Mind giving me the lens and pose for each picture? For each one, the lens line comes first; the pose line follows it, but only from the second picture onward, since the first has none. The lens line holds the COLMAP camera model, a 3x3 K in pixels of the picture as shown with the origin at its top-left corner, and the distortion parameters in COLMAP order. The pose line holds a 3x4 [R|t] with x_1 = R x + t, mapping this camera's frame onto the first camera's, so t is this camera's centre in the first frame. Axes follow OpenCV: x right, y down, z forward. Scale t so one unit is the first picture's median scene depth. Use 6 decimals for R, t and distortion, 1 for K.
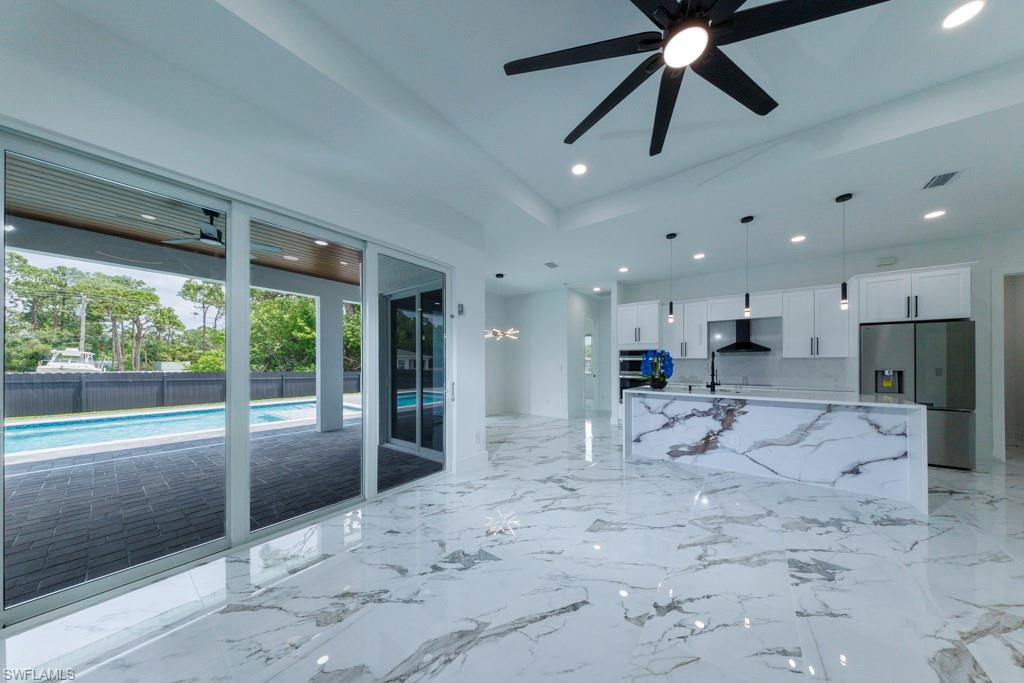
lens RADIAL K [[302.3, 0, 522.0], [0, 302.3, 360.7], [0, 0, 1]] dist [-0.002019, -0.000637]
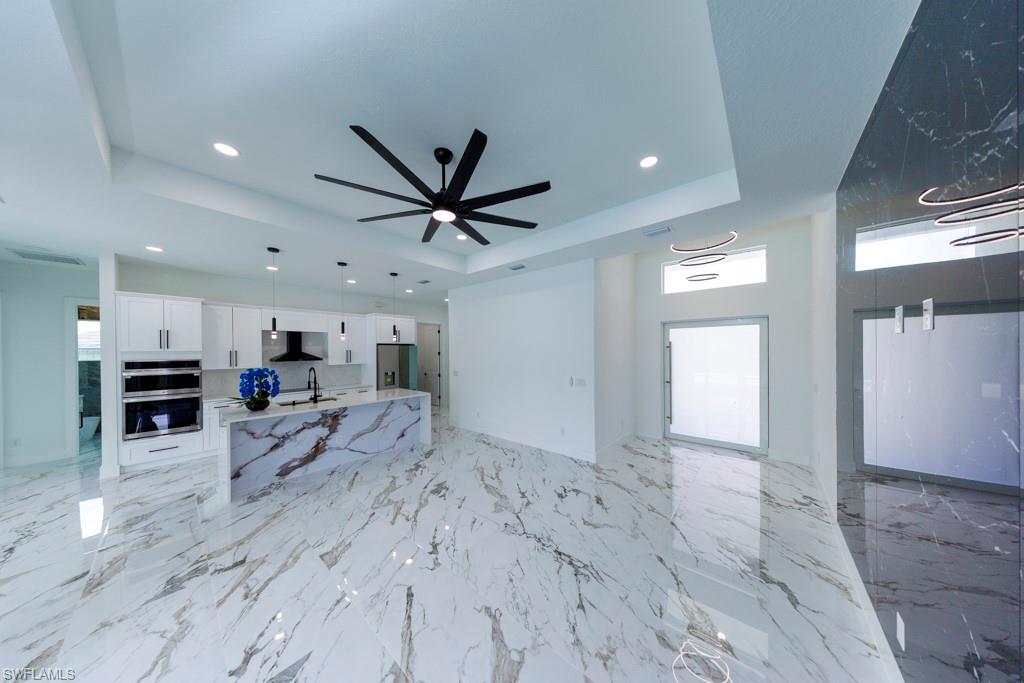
lens RADIAL K [[302.3, 0, 508.3], [0, 302.3, 345.6], [0, 0, 1]] dist [-0.002019, -0.000637]
pose [[0.081908, 0.005648, 0.996624, -0.489071], [0.003068, 0.999978, -0.005919, -0.116035], [-0.996635, 0.003542, 0.081889, 0.204204]]
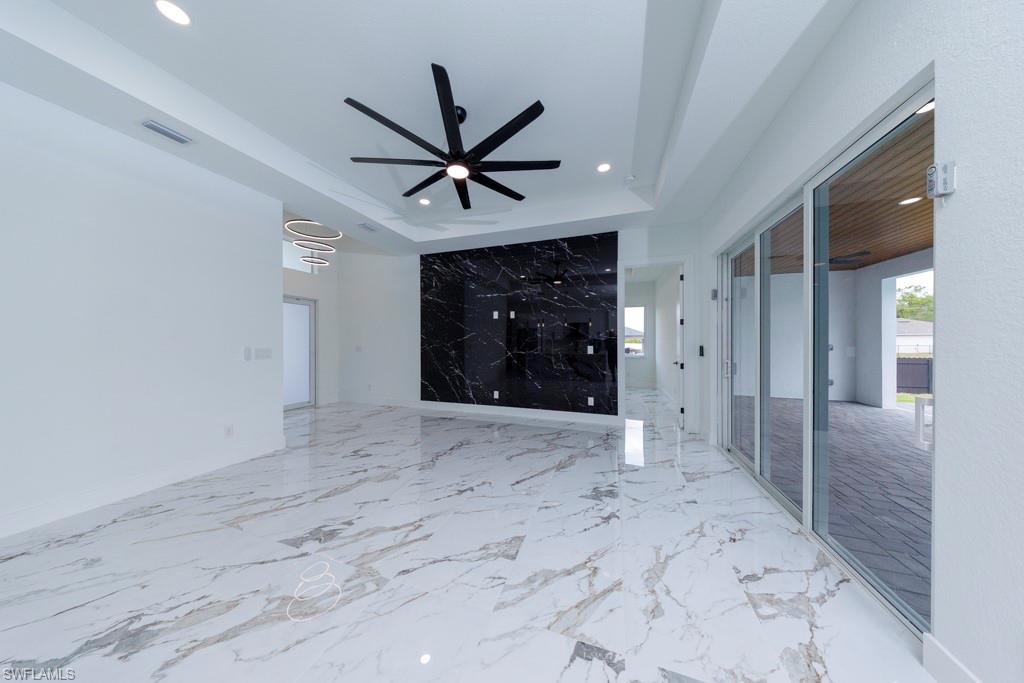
lens RADIAL K [[302.3, 0, 524.4], [0, 302.3, 340.8], [0, 0, 1]] dist [-0.002019, -0.000637]
pose [[-0.934084, -0.004289, -0.357026, 0.344550], [0.000961, 0.999894, -0.014526, 0.001327], [0.357051, -0.013912, -0.933981, 1.190440]]
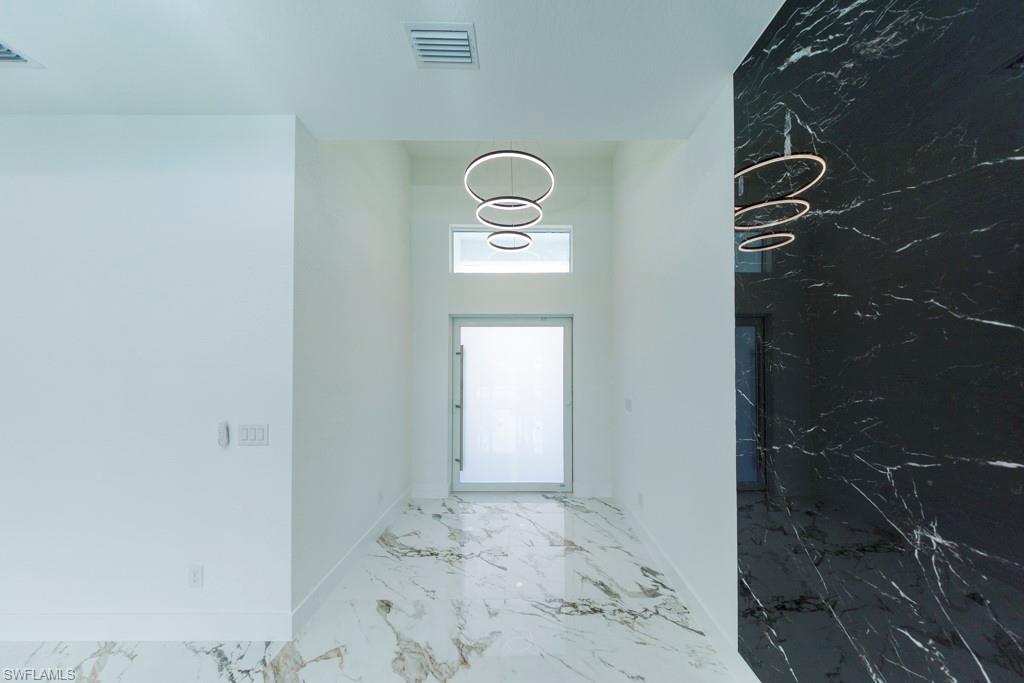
lens RADIAL K [[302.3, 0, 530.1], [0, 302.3, 358.3], [0, 0, 1]] dist [-0.002019, -0.000637]
pose [[-0.606815, 0.013395, 0.794730, 0.134829], [-0.001691, 0.999834, -0.018143, -0.083987], [-0.794841, -0.012354, -0.606692, -0.047302]]
